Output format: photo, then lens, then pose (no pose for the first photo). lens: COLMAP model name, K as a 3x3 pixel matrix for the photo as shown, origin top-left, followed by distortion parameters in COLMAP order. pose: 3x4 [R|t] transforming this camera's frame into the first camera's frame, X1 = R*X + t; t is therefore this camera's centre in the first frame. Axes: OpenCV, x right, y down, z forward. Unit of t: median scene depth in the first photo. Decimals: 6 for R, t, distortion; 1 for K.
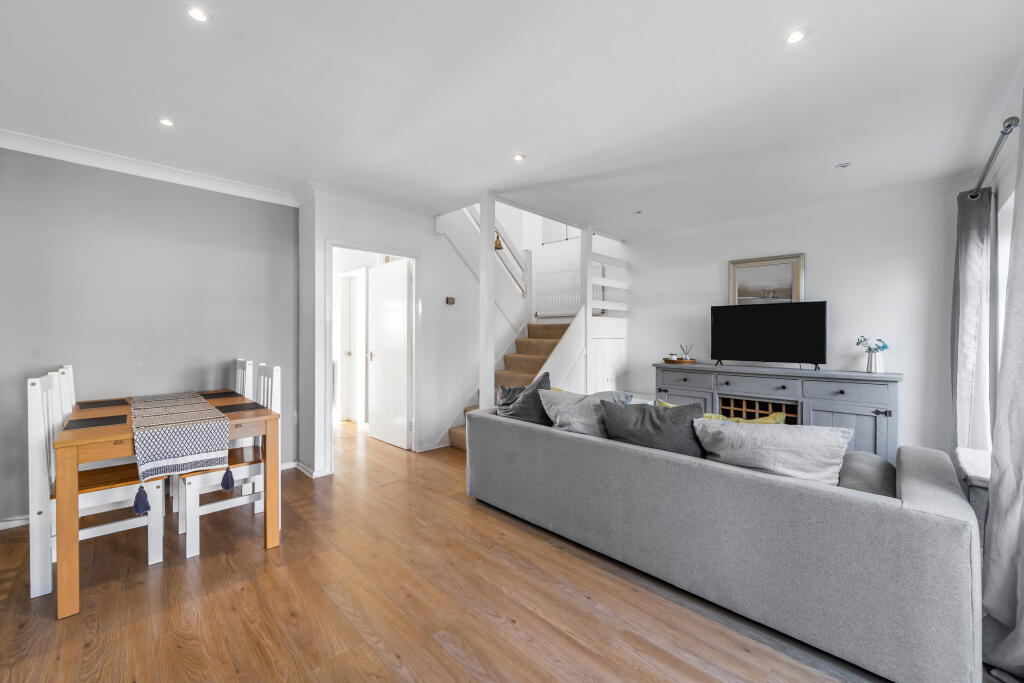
lens RADIAL K [[396.3, 0, 516.2], [0, 396.3, 338.2], [0, 0, 1]] dist [-0.000653, -0.000137]
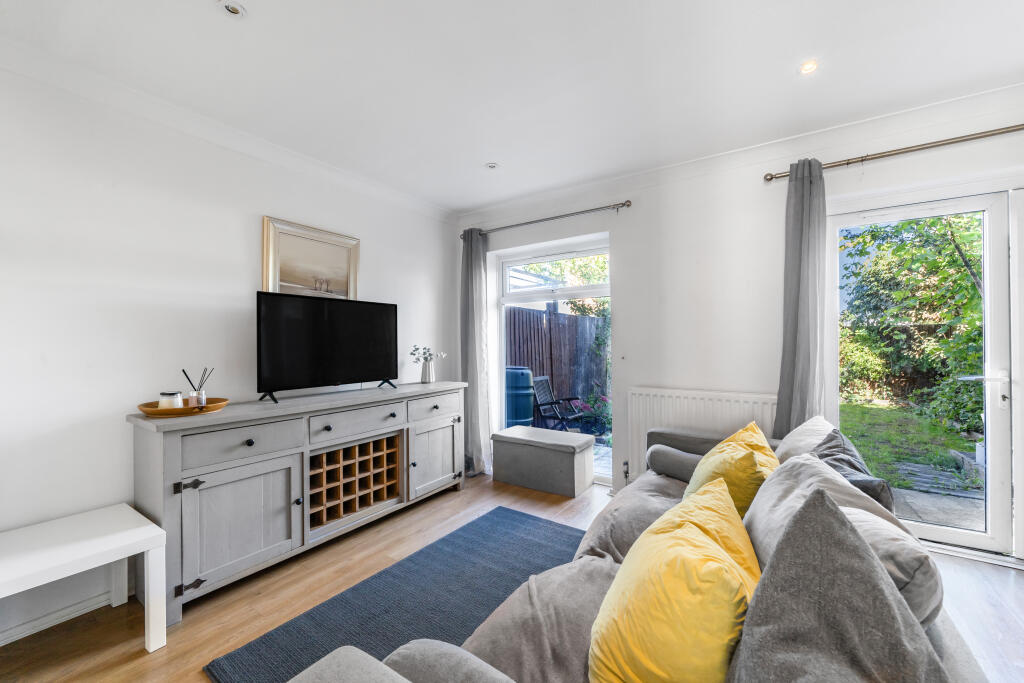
lens RADIAL K [[402.2, 0, 512.0], [0, 402.2, 341.5], [0, 0, 1]] dist [-0.001148, -0.000086]
pose [[-0.185891, 0.001255, 0.982570, -0.099233], [0.013140, 0.999913, 0.001208, -0.011186], [-0.982483, 0.013135, -0.185891, 0.841759]]
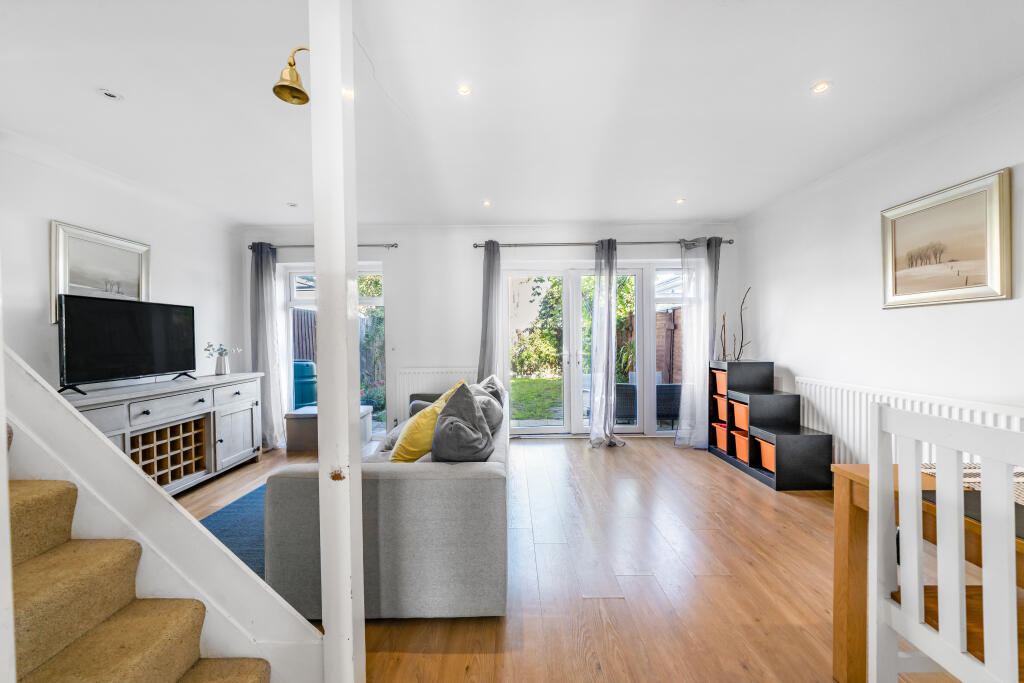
lens RADIAL K [[382.0, 0, 508.5], [0, 382.0, 342.1], [0, 0, 1]] dist [-0.000153, -0.000065]
pose [[-0.697279, -0.004056, 0.716788, -0.384930], [0.014994, 0.999683, 0.020242, -0.013107], [-0.716643, 0.024862, -0.696997, 1.008868]]
